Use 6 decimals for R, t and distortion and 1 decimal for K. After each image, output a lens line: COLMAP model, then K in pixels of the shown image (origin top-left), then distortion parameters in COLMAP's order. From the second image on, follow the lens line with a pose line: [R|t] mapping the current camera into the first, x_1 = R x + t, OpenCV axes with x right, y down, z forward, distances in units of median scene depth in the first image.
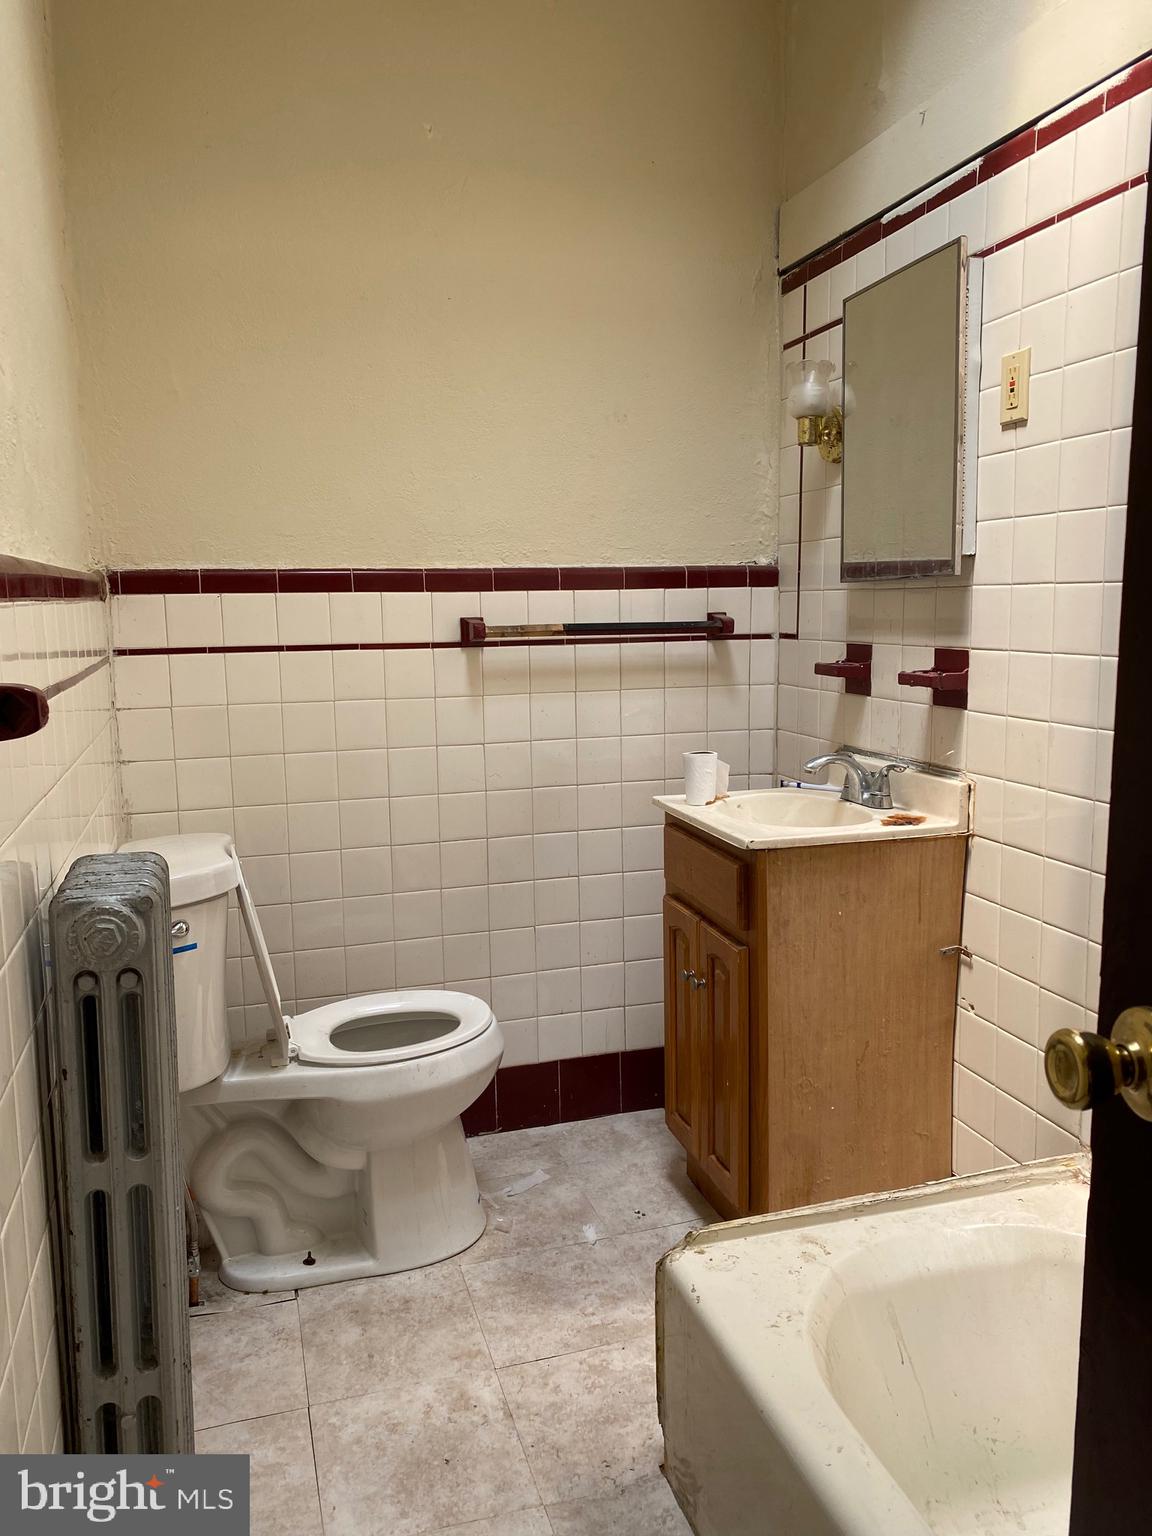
lens RADIAL K [[1172.3, 0, 580.5], [0, 1172.3, 770.1], [0, 0, 1]] dist [0.050249, -0.067916]
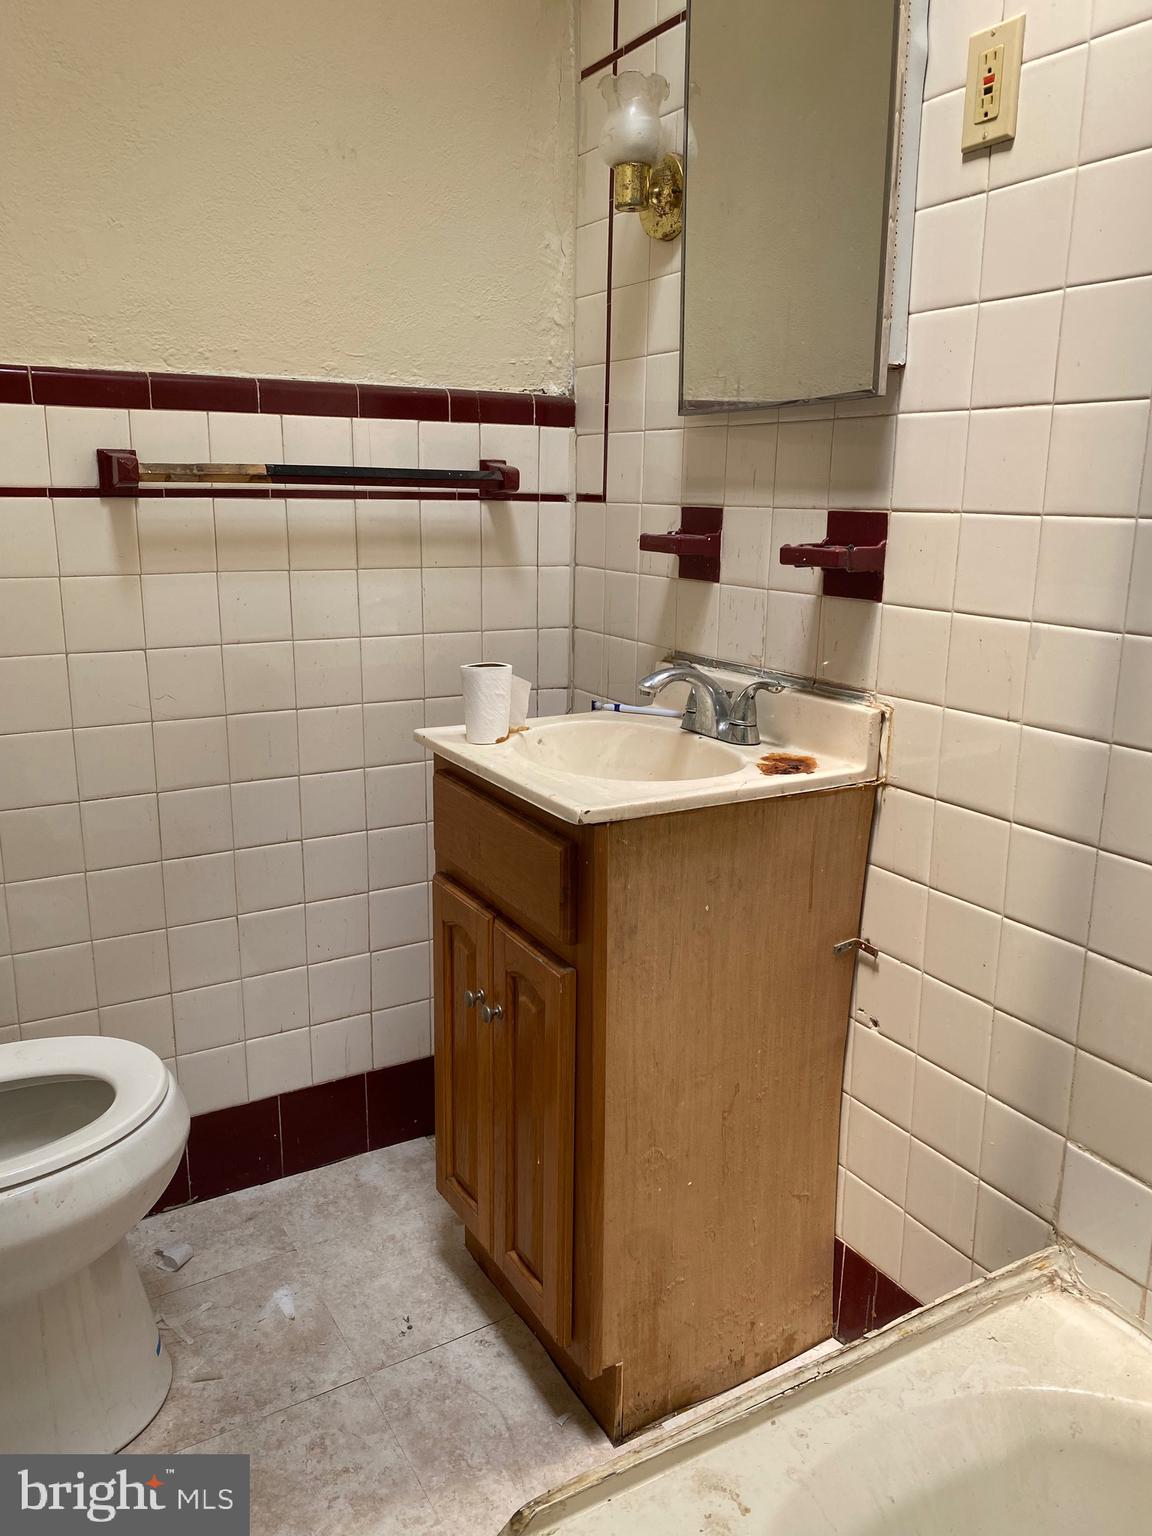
lens RADIAL K [[1172.3, 0, 580.5], [0, 1172.3, 770.1], [0, 0, 1]] dist [0.050249, -0.067916]
pose [[0.972095, -0.026822, 0.233050, -0.002514], [0.005372, 0.995727, 0.092190, -0.016515], [-0.234527, -0.088366, 0.968085, 0.339545]]
